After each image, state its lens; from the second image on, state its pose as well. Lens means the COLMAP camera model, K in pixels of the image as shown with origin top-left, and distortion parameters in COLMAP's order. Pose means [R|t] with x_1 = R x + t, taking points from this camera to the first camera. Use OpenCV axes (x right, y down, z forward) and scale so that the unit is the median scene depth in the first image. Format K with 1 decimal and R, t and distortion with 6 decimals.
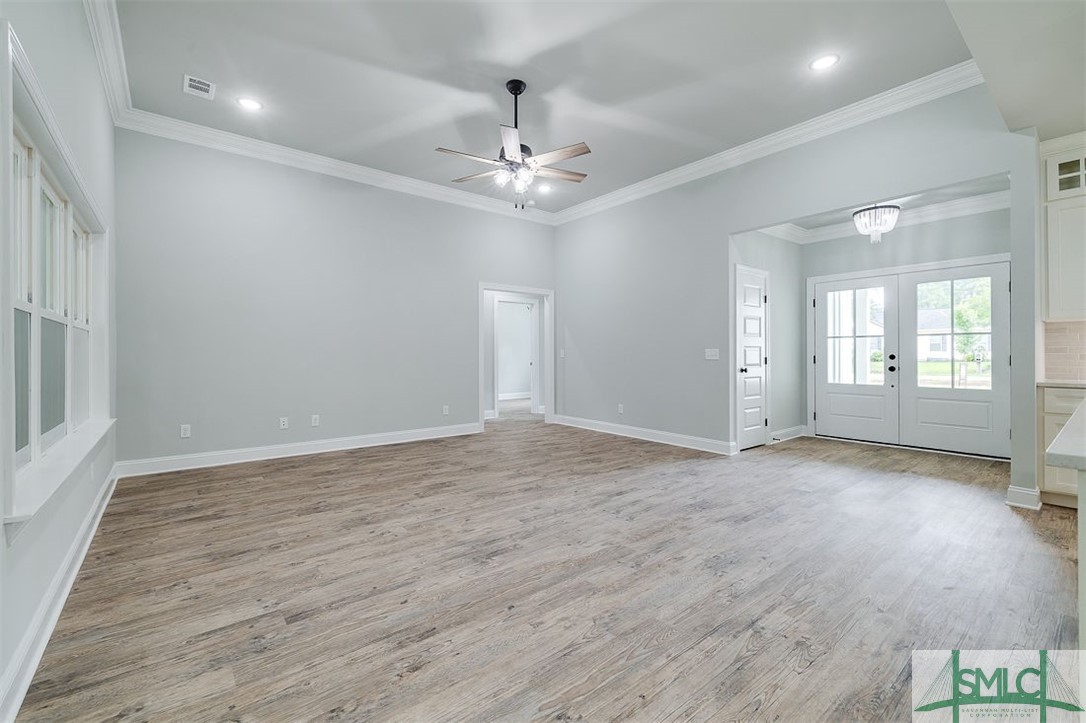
lens RADIAL K [[461.2, 0, 540.2], [0, 461.2, 351.5], [0, 0, 1]] dist [0.003343, -0.001137]
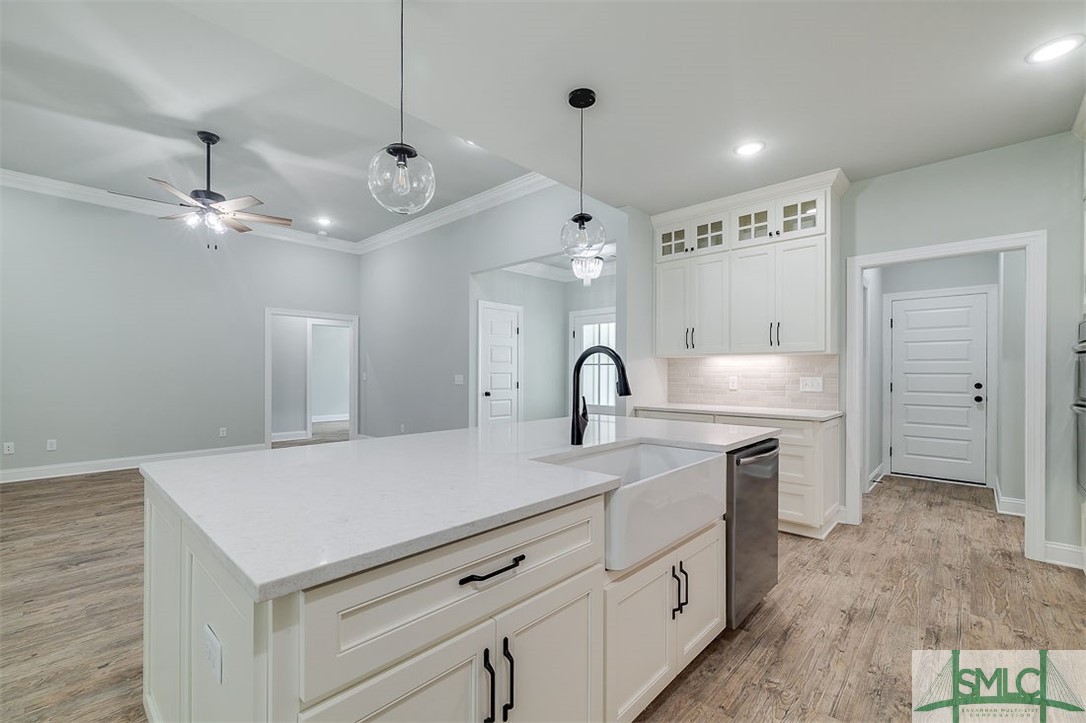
lens RADIAL K [[461.2, 0, 544.8], [0, 461.2, 370.5], [0, 0, 1]] dist [0.003343, -0.001137]
pose [[0.988952, 0.005663, 0.148130, 0.617415], [-0.006334, 0.999972, 0.004058, -0.032852], [-0.148103, -0.004952, 0.988960, -0.217190]]
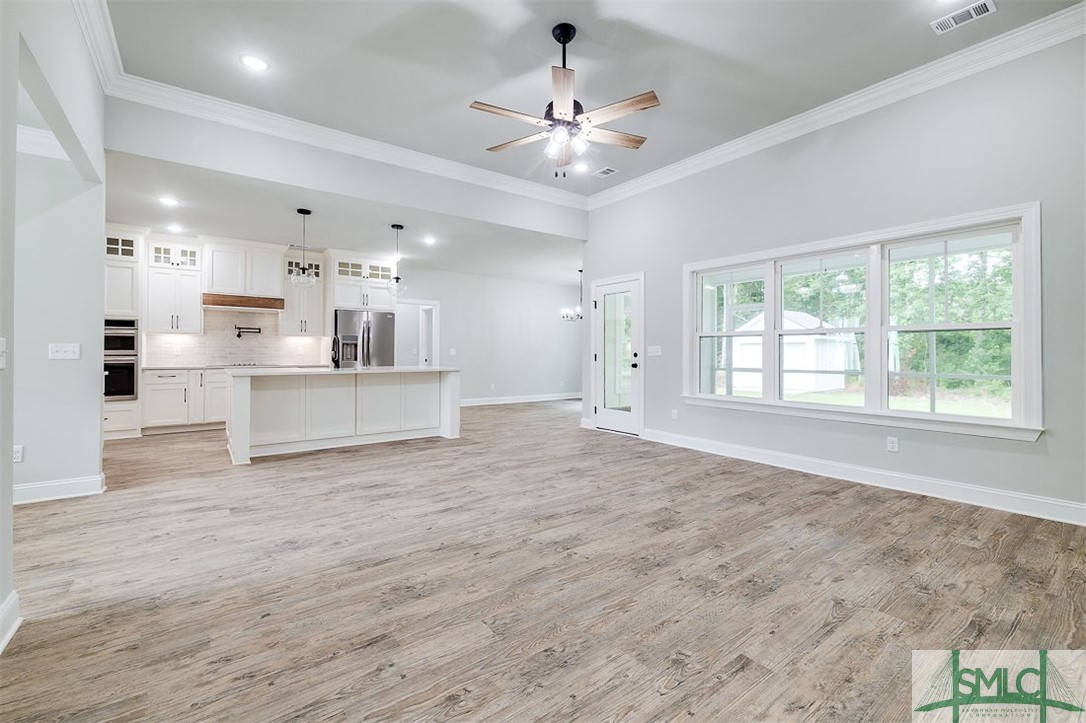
lens RADIAL K [[461.2, 0, 540.1], [0, 461.2, 348.4], [0, 0, 1]] dist [0.003343, -0.001137]
pose [[-0.999497, 0.000415, 0.031724, -0.036416], [-0.000112, 0.999862, -0.016589, 0.013871], [-0.031727, -0.016584, -0.999359, 1.962093]]
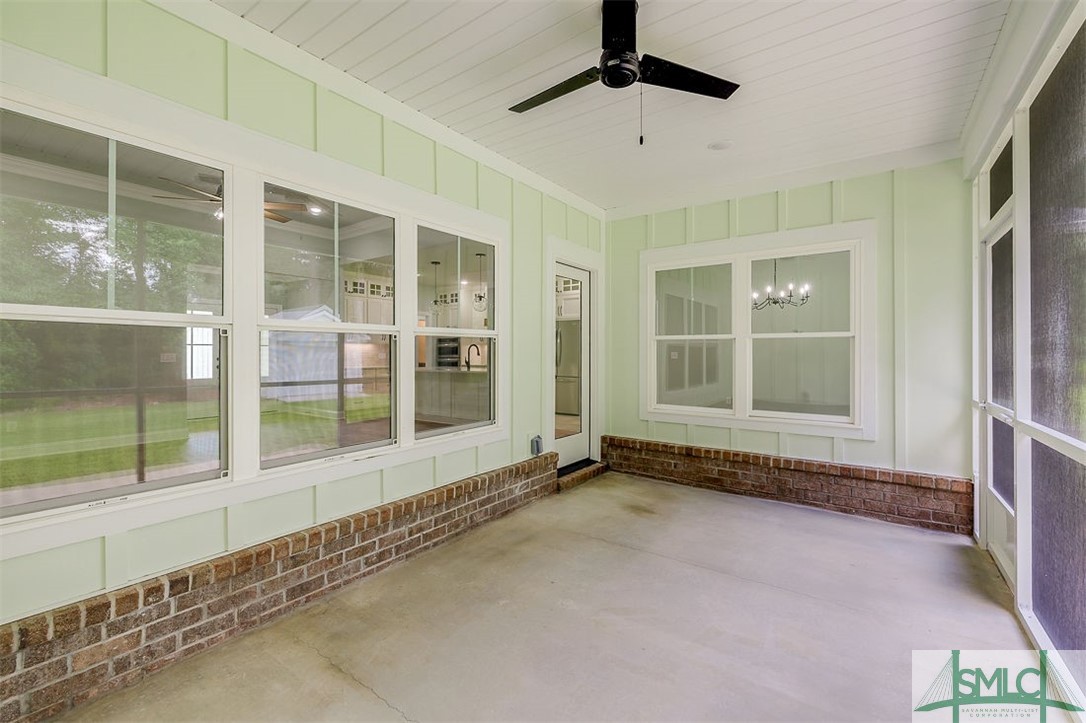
lens RADIAL K [[461.2, 0, 540.8], [0, 461.2, 356.2], [0, 0, 1]] dist [0.003343, -0.001137]
pose [[-0.266401, -0.004275, 0.963853, -1.541584], [-0.005236, 0.999982, 0.002988, -0.010716], [-0.963848, -0.004251, -0.266418, 0.598937]]
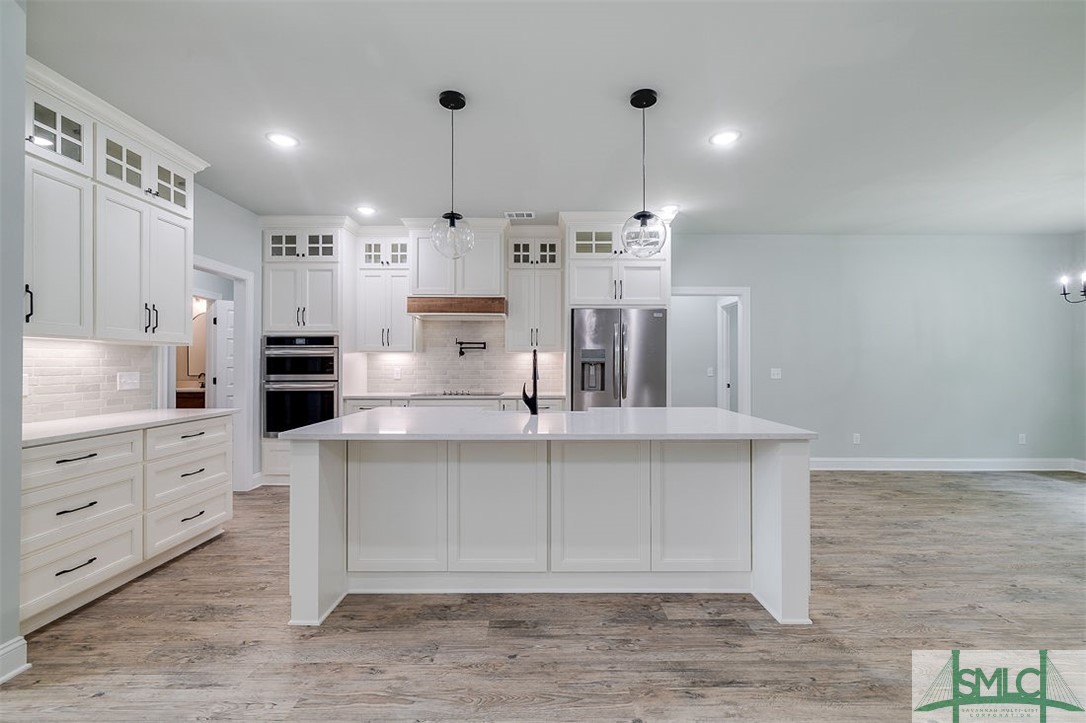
lens RADIAL K [[461.2, 0, 544.3], [0, 461.2, 361.2], [0, 0, 1]] dist [0.003343, -0.001137]
pose [[-0.782109, 0.008326, 0.623086, 0.201977], [-0.002712, 0.999856, -0.016764, -0.025125], [-0.623135, -0.014801, -0.781974, 0.978079]]
